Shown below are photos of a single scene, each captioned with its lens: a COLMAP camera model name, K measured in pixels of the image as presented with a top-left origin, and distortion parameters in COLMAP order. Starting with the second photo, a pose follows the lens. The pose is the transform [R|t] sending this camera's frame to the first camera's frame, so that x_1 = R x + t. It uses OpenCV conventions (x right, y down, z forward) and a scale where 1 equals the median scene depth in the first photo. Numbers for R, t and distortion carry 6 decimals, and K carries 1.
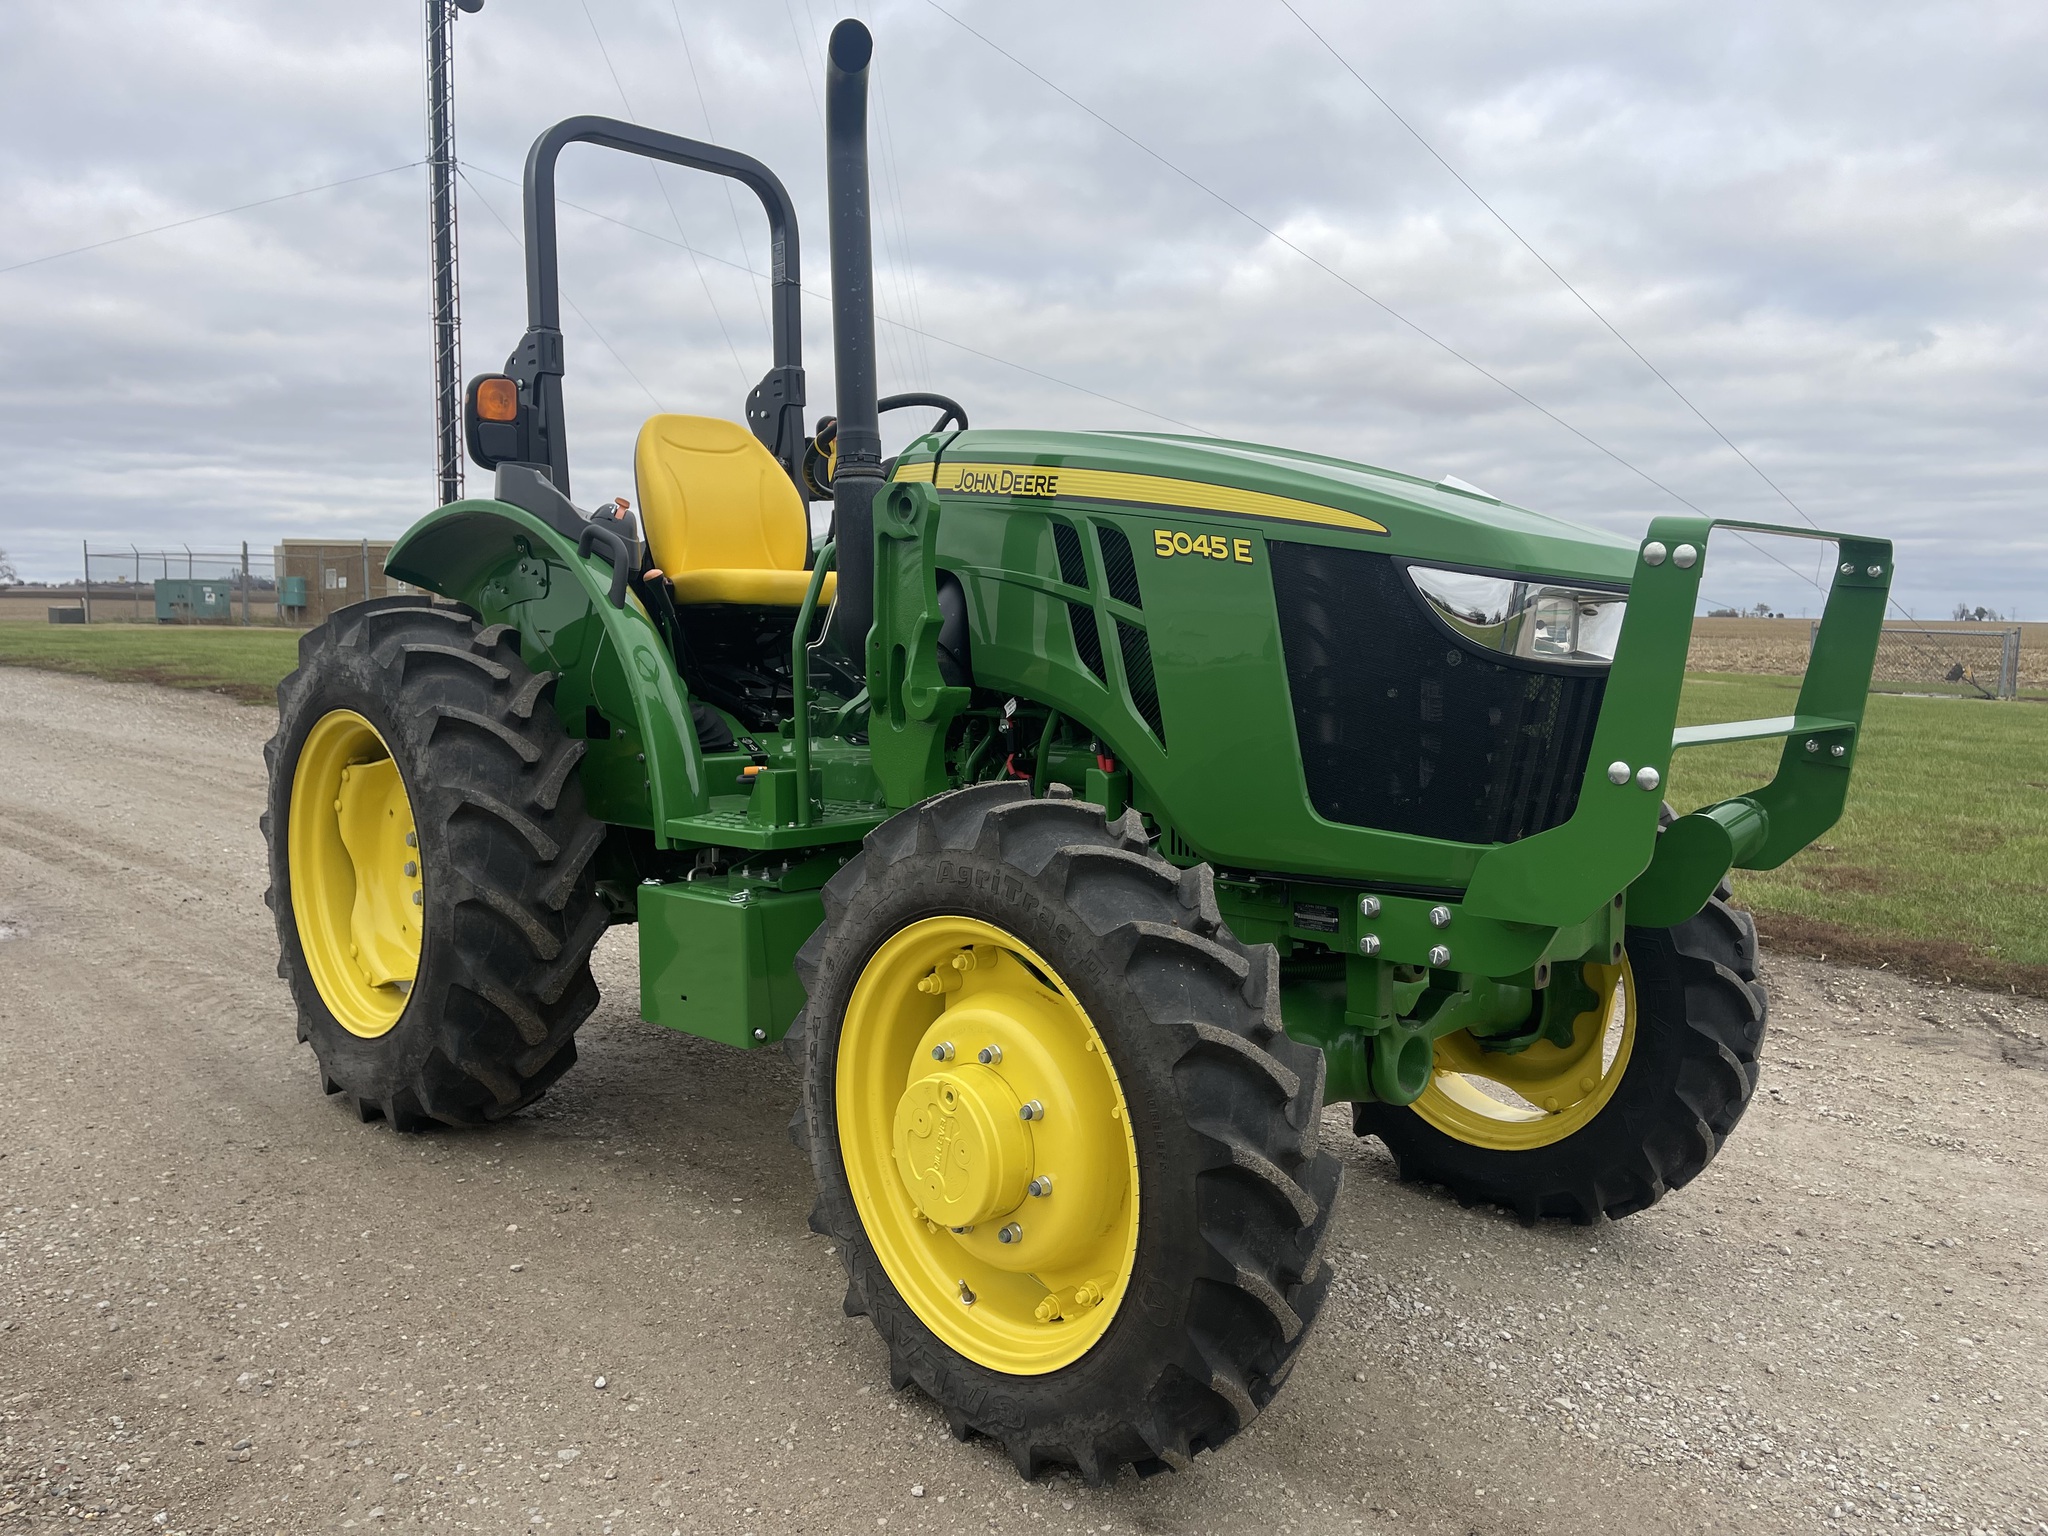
lens RADIAL K [[1541.1, 0, 1063.5], [0, 1541.1, 786.2], [0, 0, 1]] dist [0.075779, -0.101469]
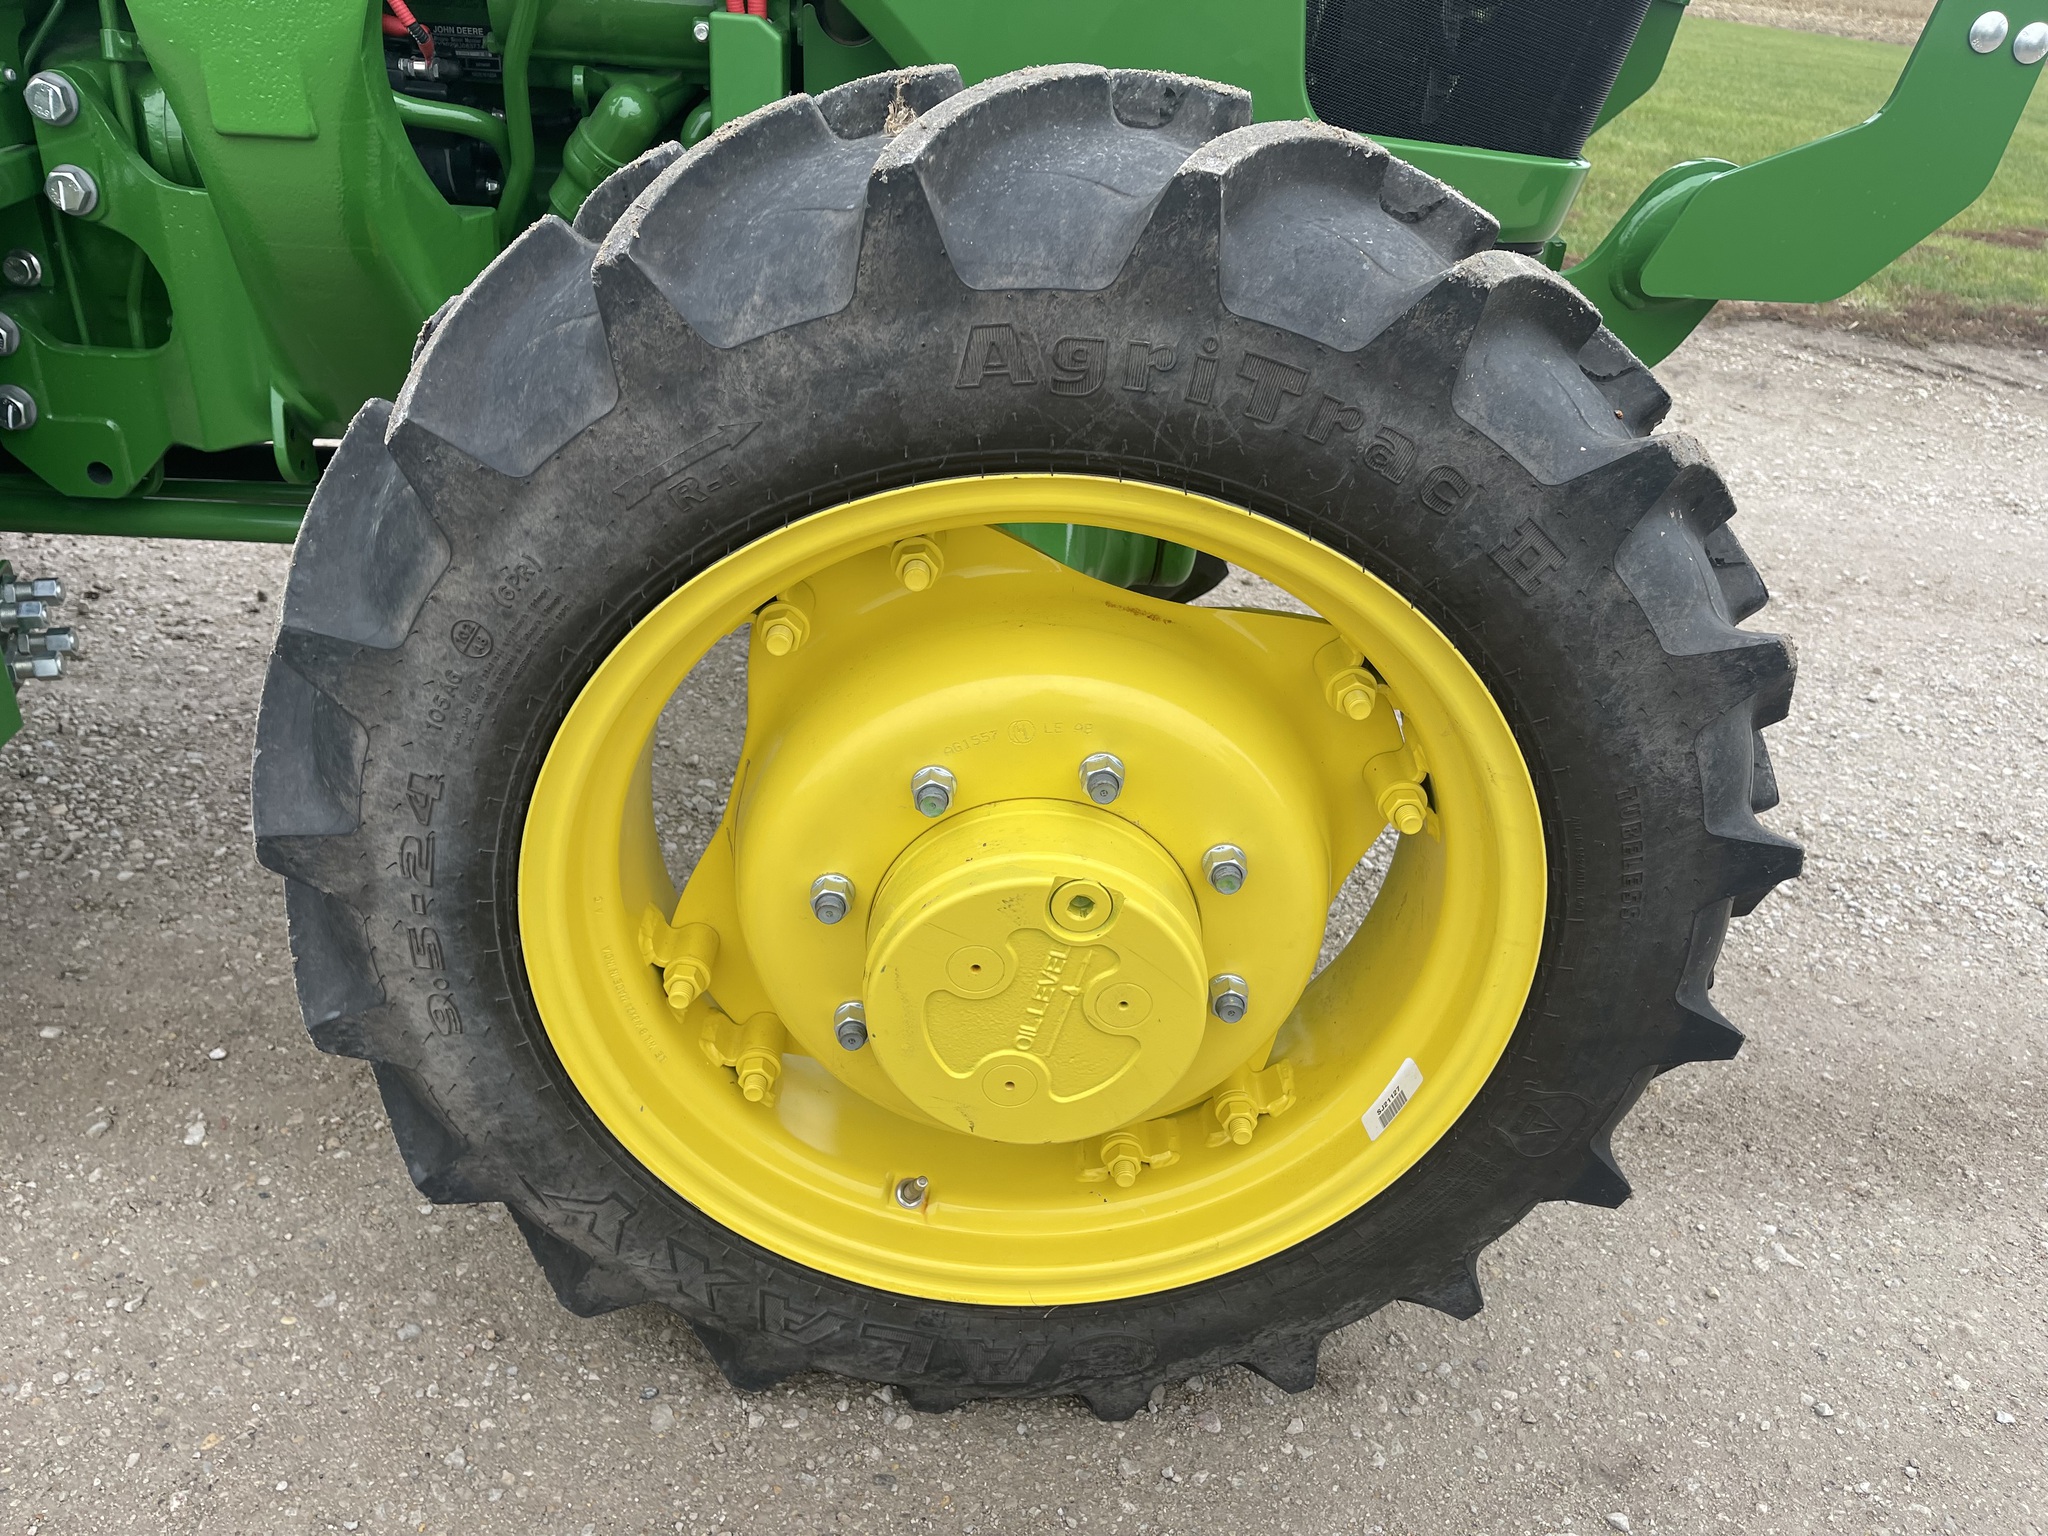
lens RADIAL K [[1541.1, 0, 1031.9], [0, 1541.1, 782.7], [0, 0, 1]] dist [0.075779, -0.101469]
pose [[0.683027, -0.327958, 0.652623, -0.293943], [-0.000177, 0.893449, 0.449164, -0.015210], [-0.730393, -0.306907, 0.610192, 0.648572]]
